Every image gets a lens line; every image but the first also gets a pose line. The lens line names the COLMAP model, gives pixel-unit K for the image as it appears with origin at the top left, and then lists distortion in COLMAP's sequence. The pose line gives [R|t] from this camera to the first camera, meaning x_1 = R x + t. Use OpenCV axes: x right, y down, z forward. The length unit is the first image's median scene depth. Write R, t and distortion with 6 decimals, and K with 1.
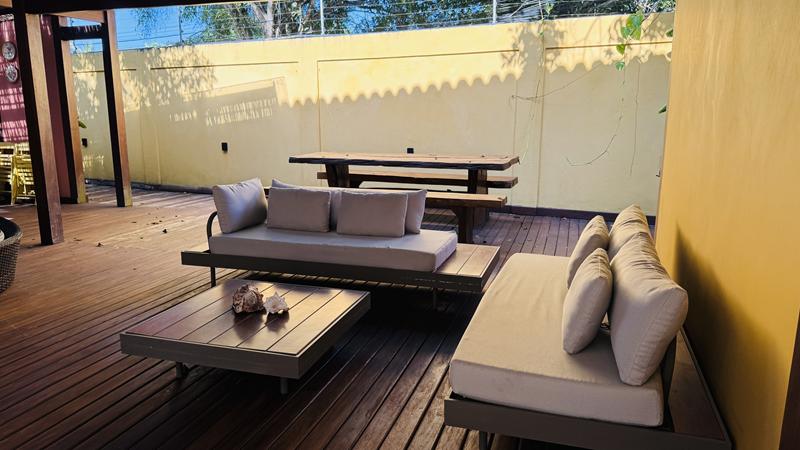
lens RADIAL K [[561.1, 0, 397.1], [0, 561.1, 233.3], [0, 0, 1]] dist [0.081088, -0.109358]
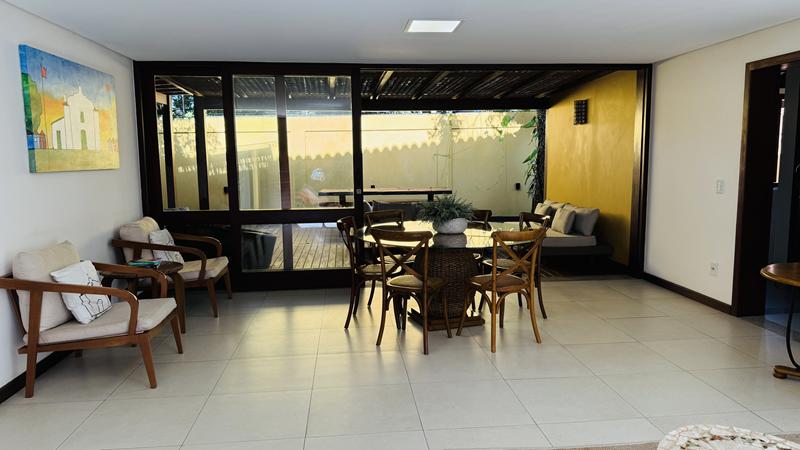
lens RADIAL K [[561.1, 0, 399.5], [0, 561.1, 225.2], [0, 0, 1]] dist [0.081088, -0.109358]
pose [[0.915599, -0.059295, 0.397697, -0.607519], [0.099604, 0.991687, -0.081457, 0.106014], [-0.389561, 0.114194, 0.913894, -0.527923]]
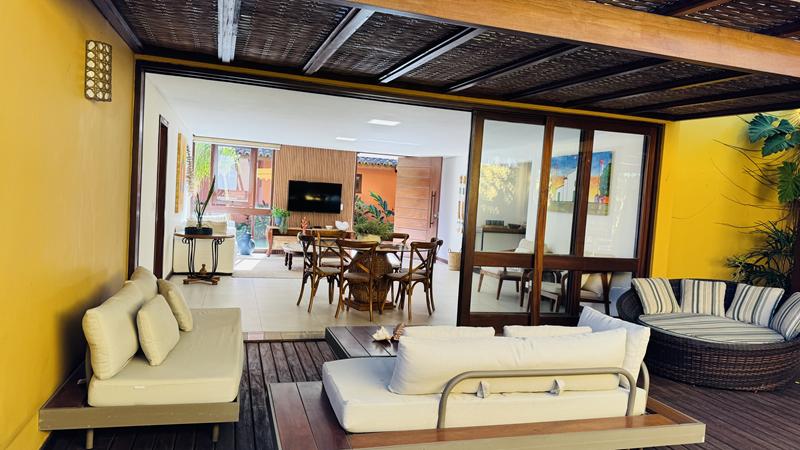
lens RADIAL K [[561.1, 0, 405.7], [0, 561.1, 229.7], [0, 0, 1]] dist [0.081088, -0.109358]
pose [[-0.816606, -0.018270, -0.576906, 0.255572], [-0.183722, 0.955742, 0.229790, -0.209283], [0.547175, 0.293638, -0.783821, 0.901180]]
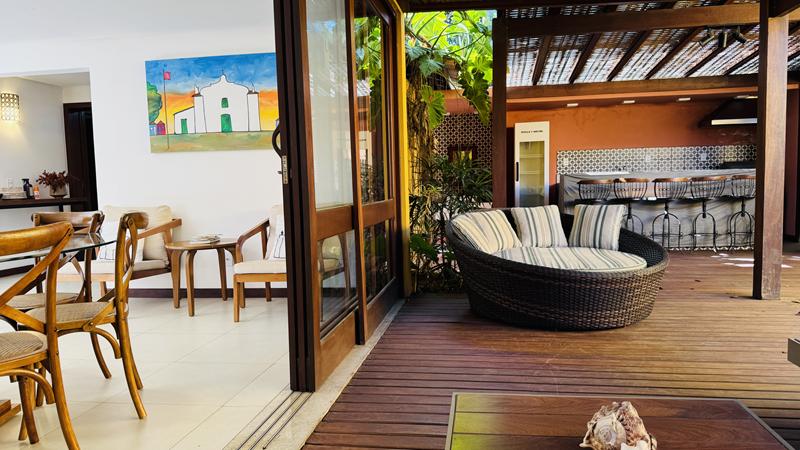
lens RADIAL K [[561.1, 0, 407.3], [0, 561.1, 226.5], [0, 0, 1]] dist [0.081088, -0.109358]
pose [[0.155773, 0.074145, -0.985006, 0.080764], [-0.184774, 0.981765, 0.044680, -0.021472], [0.970357, 0.175044, 0.166633, 0.306677]]
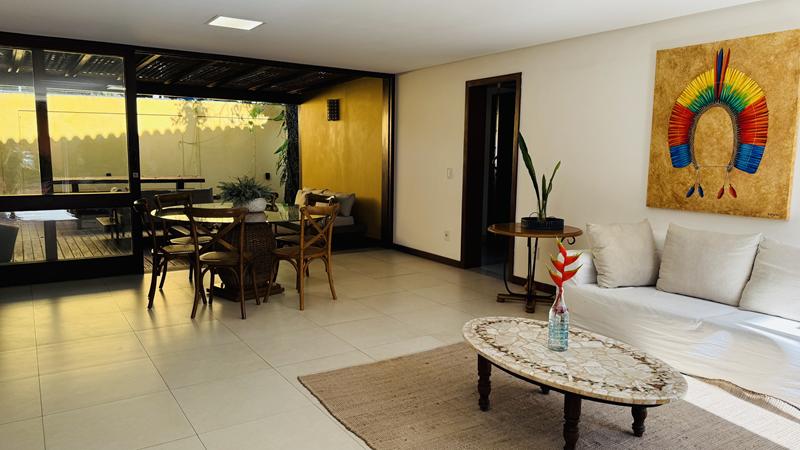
lens RADIAL K [[561.1, 0, 401.3], [0, 561.1, 228.0], [0, 0, 1]] dist [0.081088, -0.109358]
pose [[0.618343, -0.095581, 0.780075, -0.747514], [0.155176, 0.987885, -0.001961, 0.119652], [-0.770436, 0.122261, 0.625683, -0.553107]]
